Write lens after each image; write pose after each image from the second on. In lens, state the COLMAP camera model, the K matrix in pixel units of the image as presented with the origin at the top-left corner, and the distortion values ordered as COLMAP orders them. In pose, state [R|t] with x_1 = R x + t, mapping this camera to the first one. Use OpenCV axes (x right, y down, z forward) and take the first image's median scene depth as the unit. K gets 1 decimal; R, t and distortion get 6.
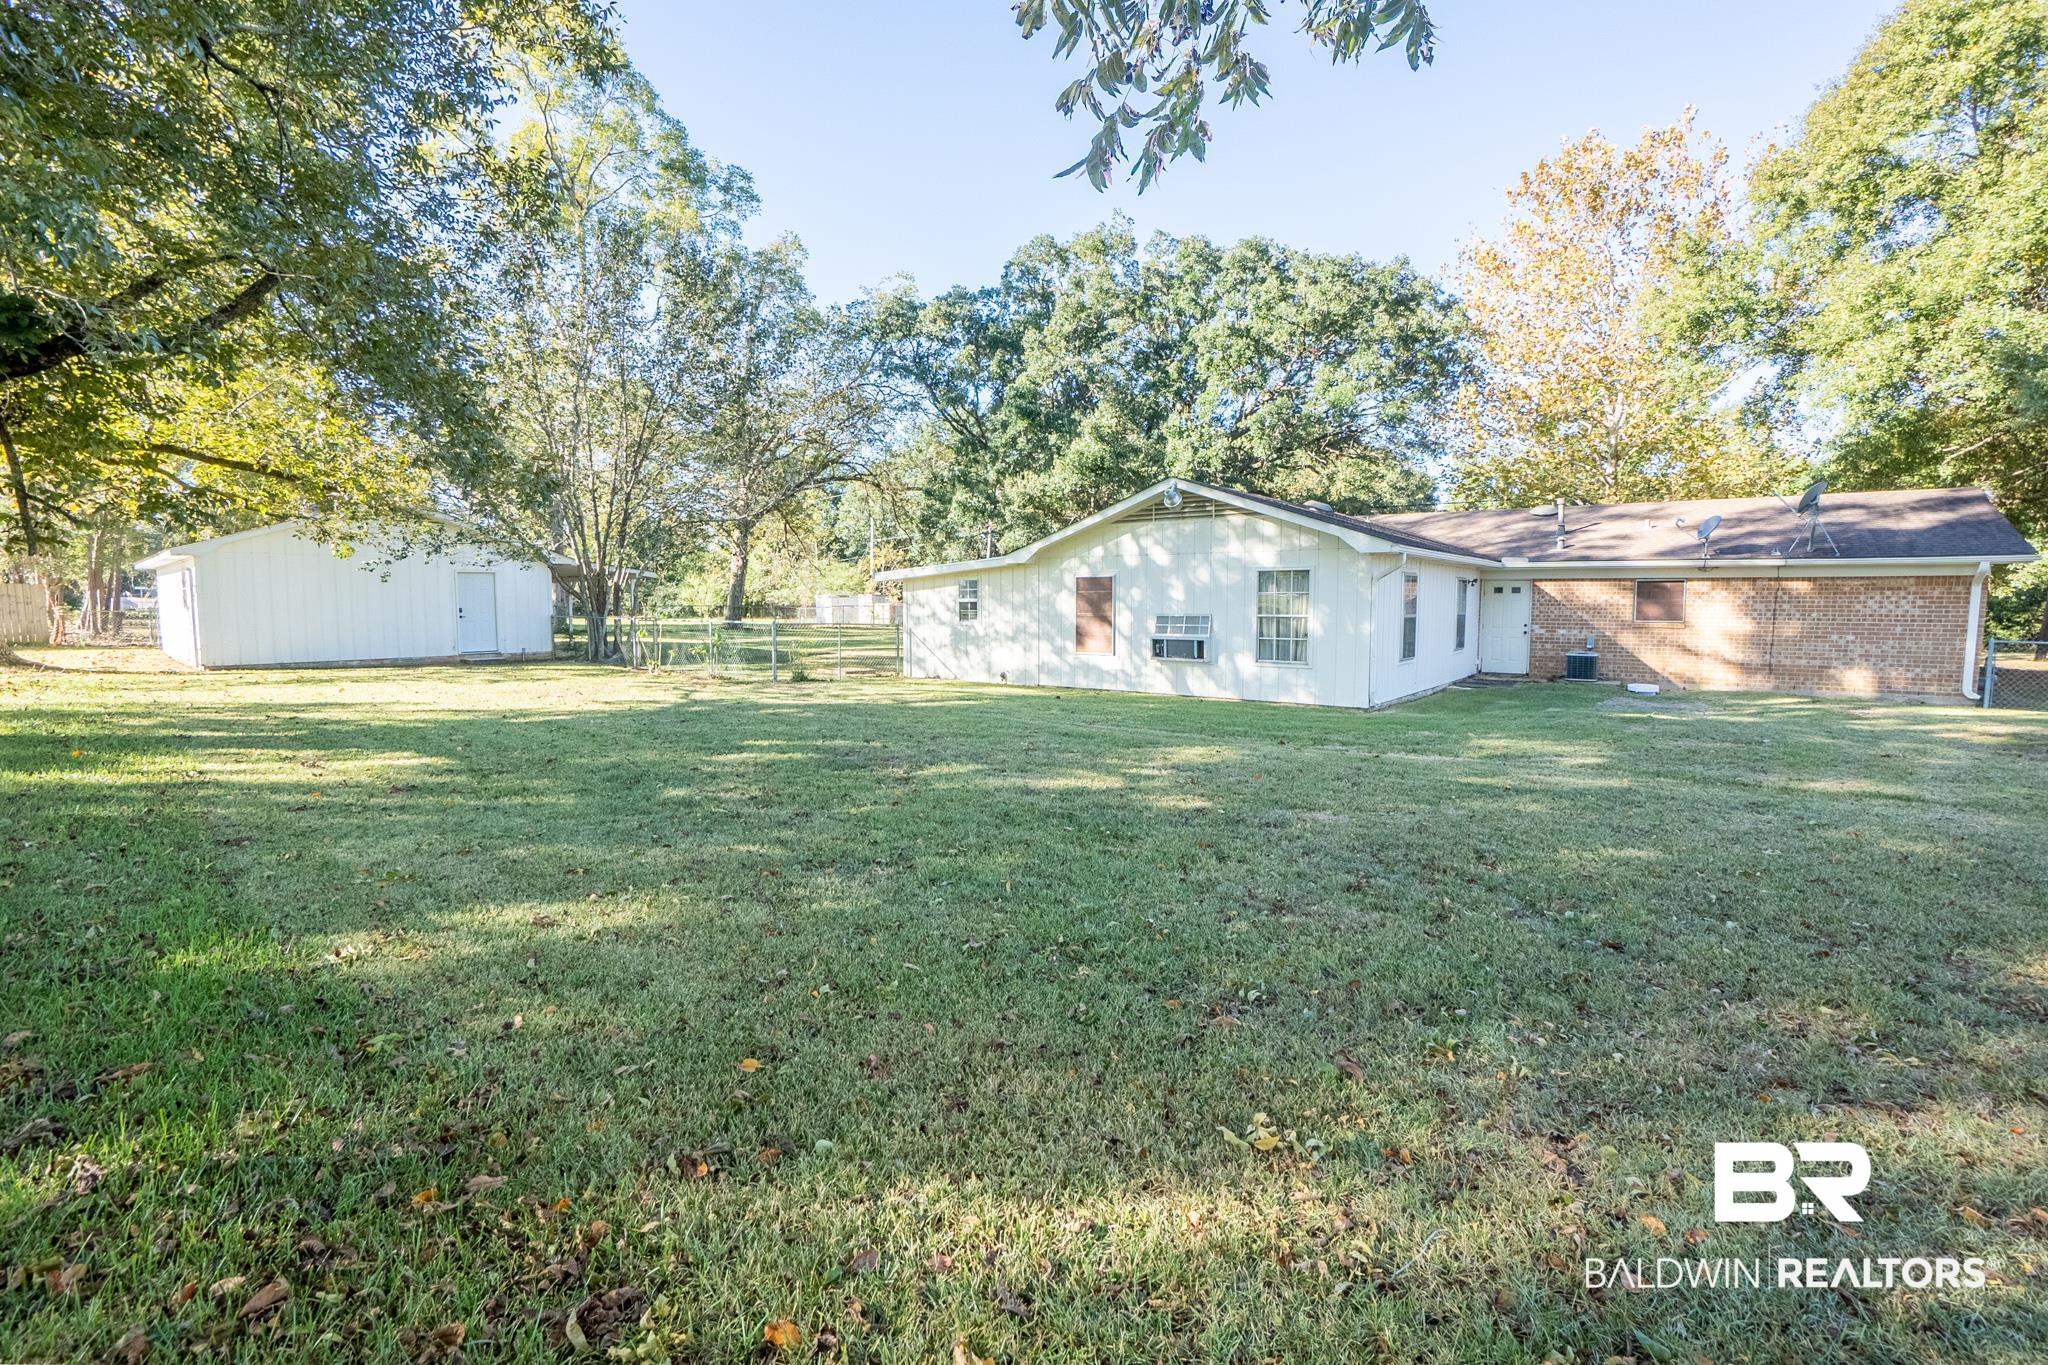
lens RADIAL K [[895.4, 0, 1007.6], [0, 895.4, 682.1], [0, 0, 1]] dist [-0.064935, 0.023428]
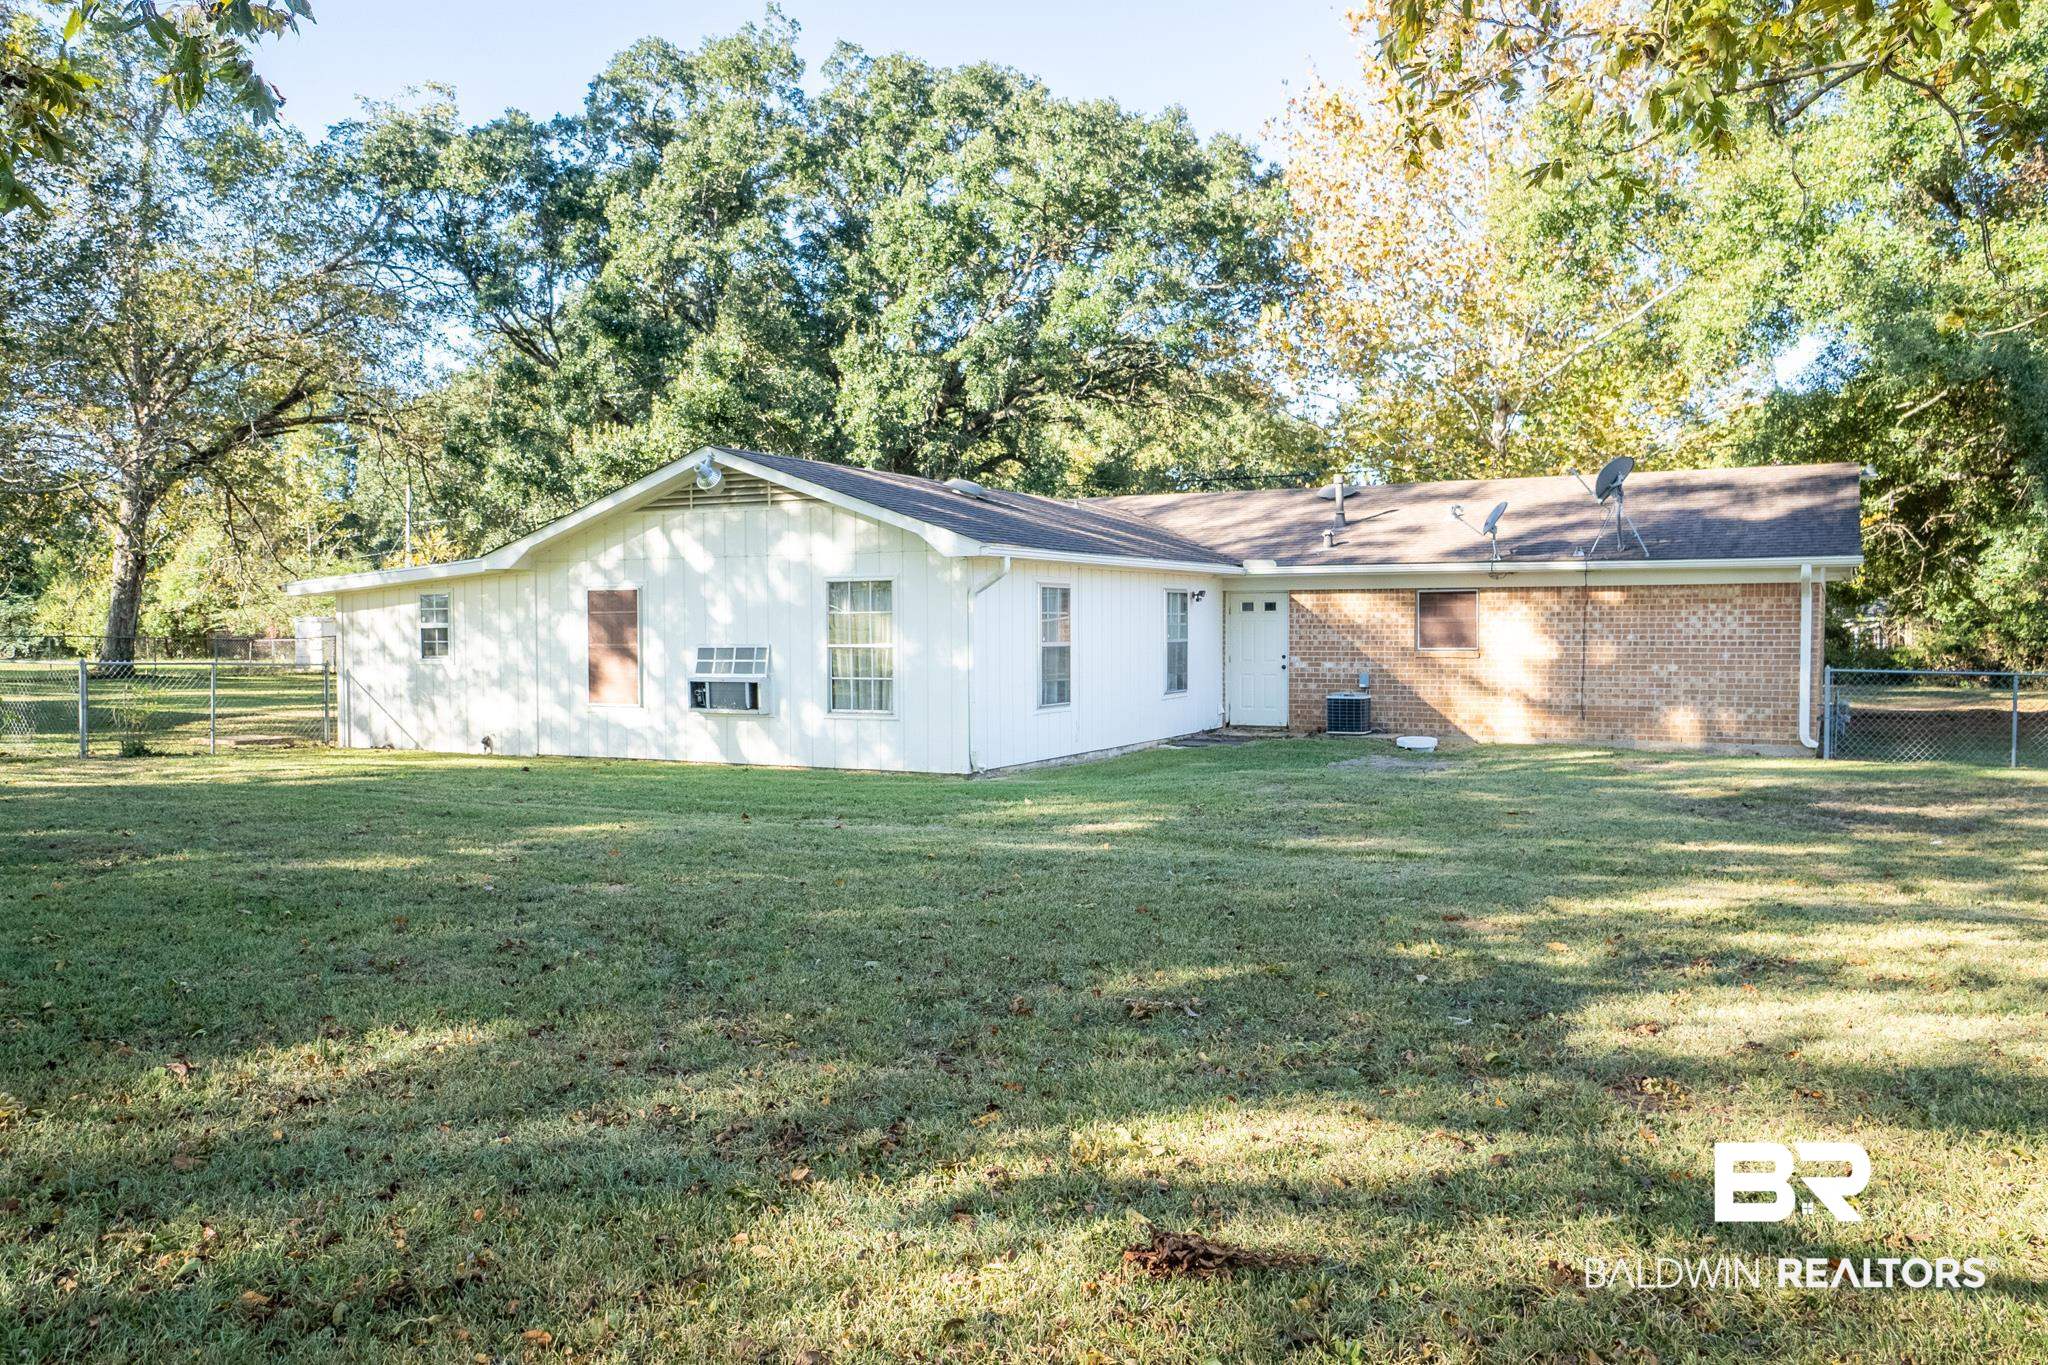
lens RADIAL K [[1507.6, 0, 988.0], [0, 1507.6, 676.8], [0, 0, 1]] dist [0.013470, -0.000686]
pose [[0.982117, -0.010438, 0.187985, 0.123678], [0.021081, 0.998280, -0.054705, 0.011259], [-0.187090, 0.057690, 0.980647, -0.118610]]
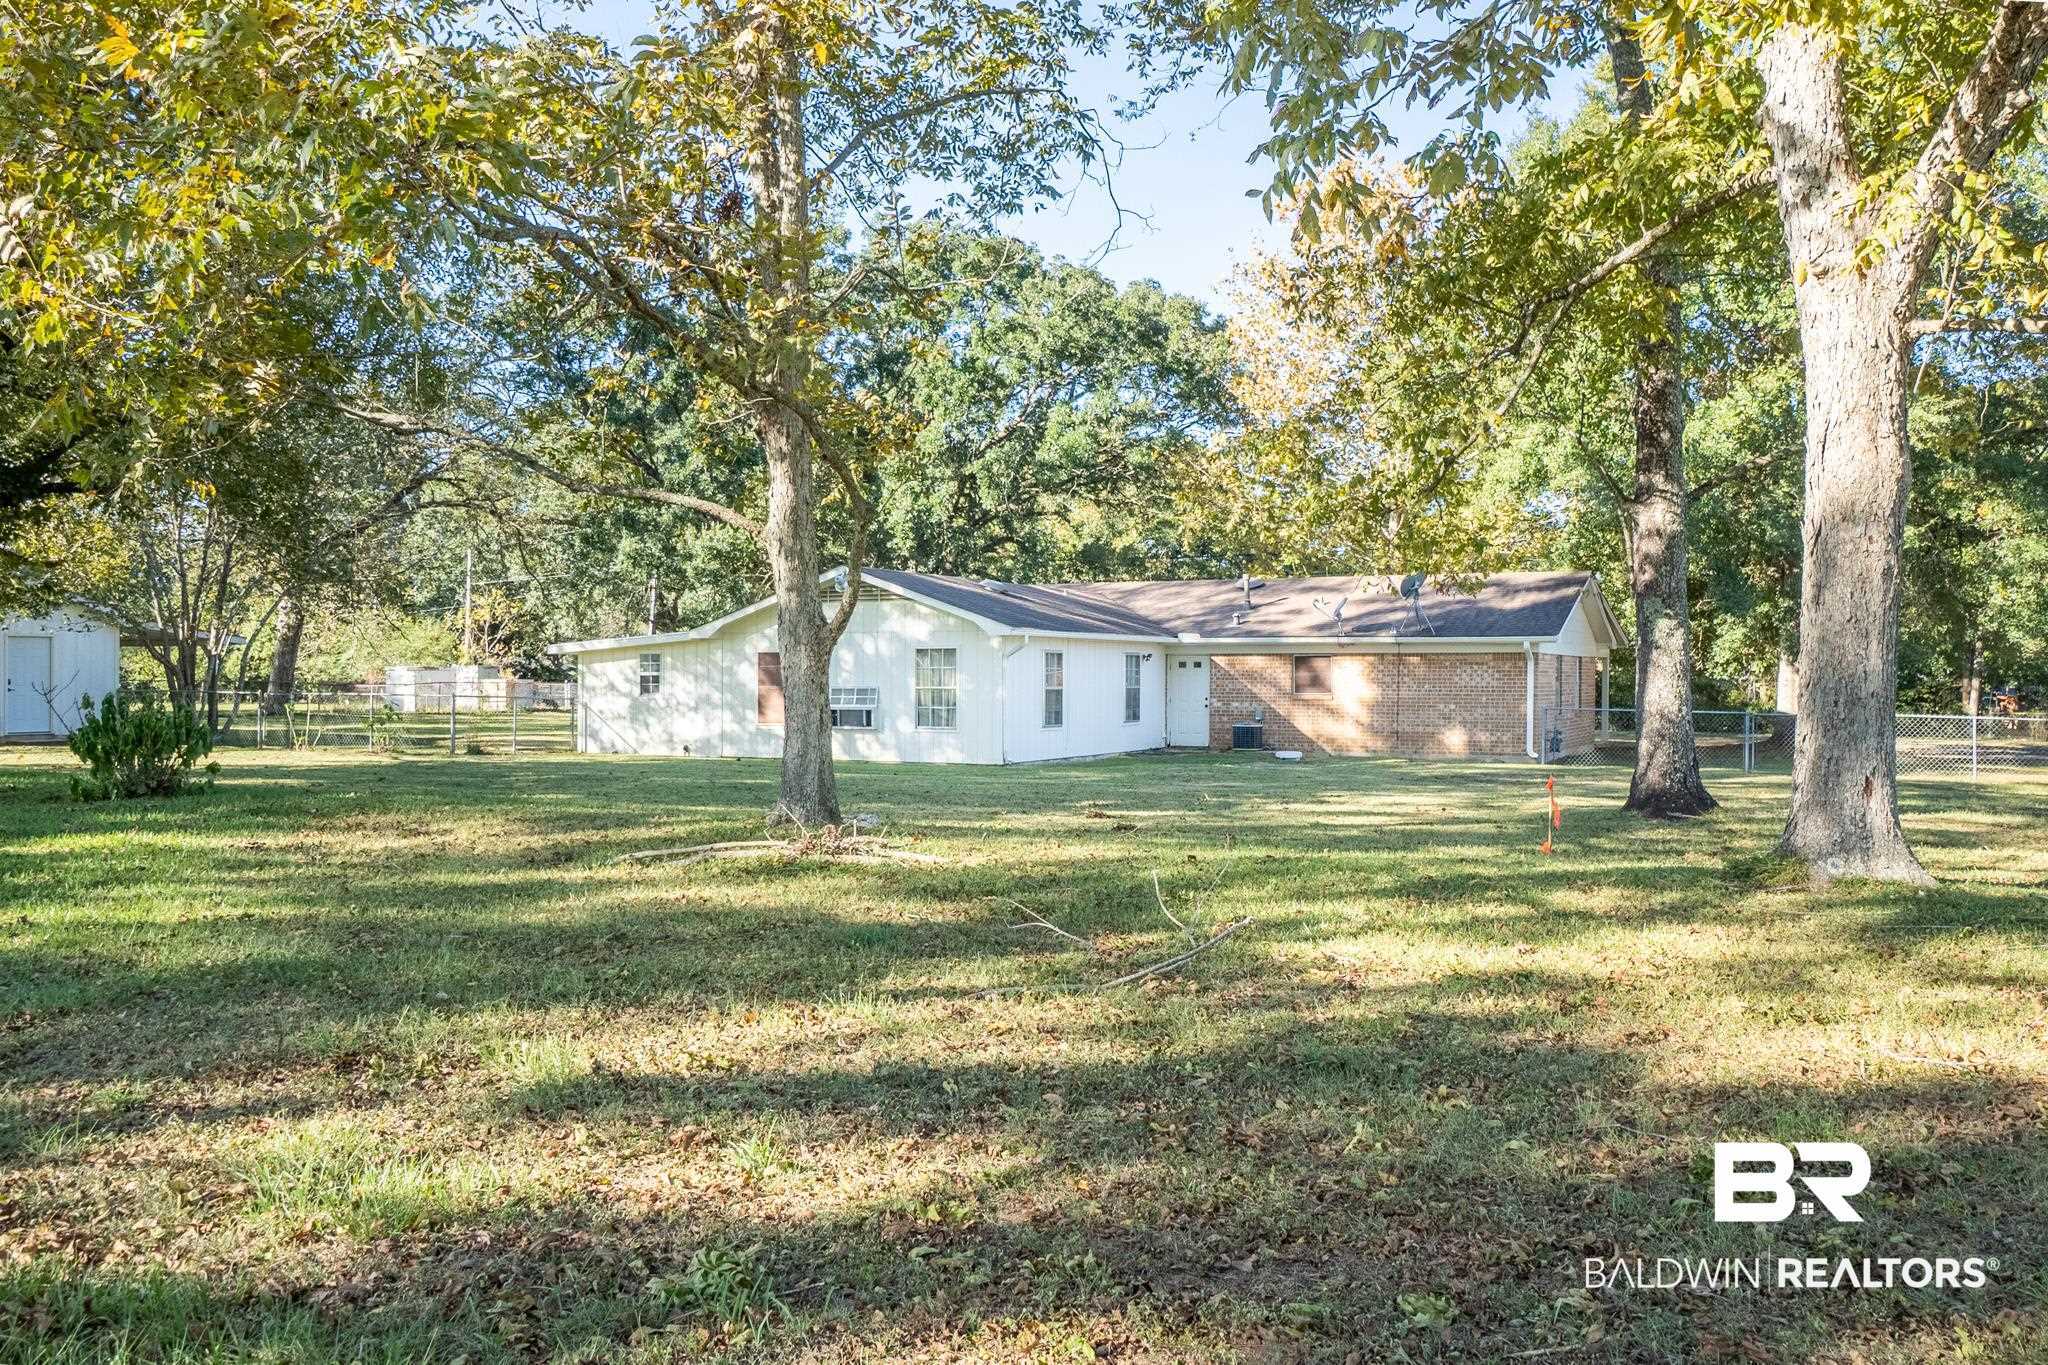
lens RADIAL K [[1507.6, 0, 988.0], [0, 1507.6, 676.8], [0, 0, 1]] dist [0.013470, -0.000686]
pose [[0.979861, 0.003073, 0.199658, -0.009527], [0.015151, 0.995855, -0.089685, 0.058701], [-0.199106, 0.090904, 0.975753, -0.612740]]
